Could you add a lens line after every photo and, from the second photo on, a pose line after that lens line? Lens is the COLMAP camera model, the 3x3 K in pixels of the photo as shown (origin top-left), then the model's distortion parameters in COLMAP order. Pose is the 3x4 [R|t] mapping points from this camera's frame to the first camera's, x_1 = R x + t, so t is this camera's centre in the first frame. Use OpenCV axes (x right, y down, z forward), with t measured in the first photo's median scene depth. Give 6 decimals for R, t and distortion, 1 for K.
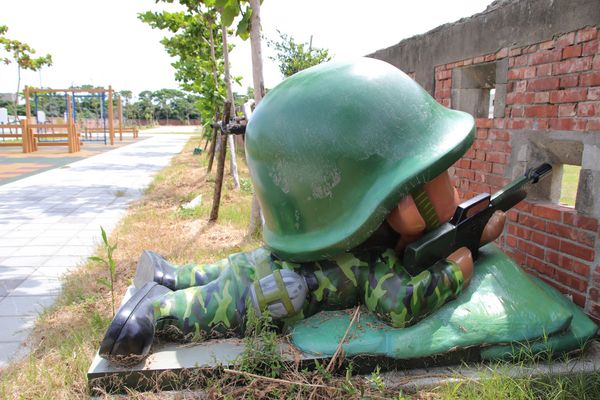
lens RADIAL K [[502.4, 0, 297.7], [0, 502.4, 203.8], [0, 0, 1]] dist [-0.142389, 0.152943]
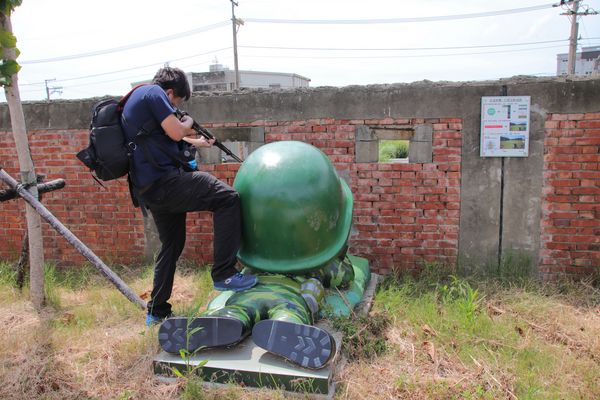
lens RADIAL K [[502.4, 0, 302.1], [0, 502.4, 201.5], [0, 0, 1]] dist [-0.142389, 0.152943]
pose [[0.388836, -0.158078, 0.907644, -1.286202], [0.175068, 0.979898, 0.095662, -0.238360], [-0.904521, 0.121703, 0.408694, 0.308905]]
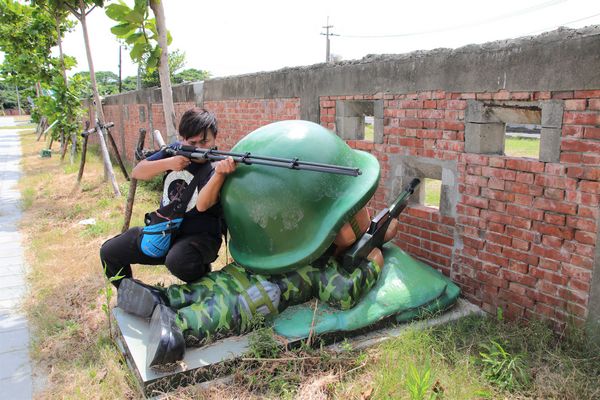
lens RADIAL K [[502.4, 0, 299.7], [0, 502.4, 204.5], [0, 0, 1]] dist [-0.142389, 0.152943]
pose [[0.945282, -0.096626, 0.311618, -0.302888], [0.083594, 0.994984, 0.054944, -0.130894], [-0.315364, -0.025888, 0.948618, -0.298410]]
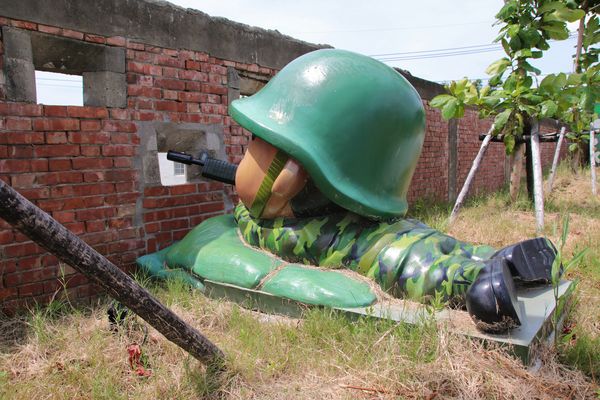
lens RADIAL K [[502.4, 0, 297.4], [0, 502.4, 201.2], [0, 0, 1]] dist [-0.142389, 0.152943]
pose [[-0.685893, -0.058989, 0.725308, -0.674414], [0.132756, 0.969840, 0.204418, -0.191862], [-0.715491, 0.236497, -0.657375, 1.824853]]
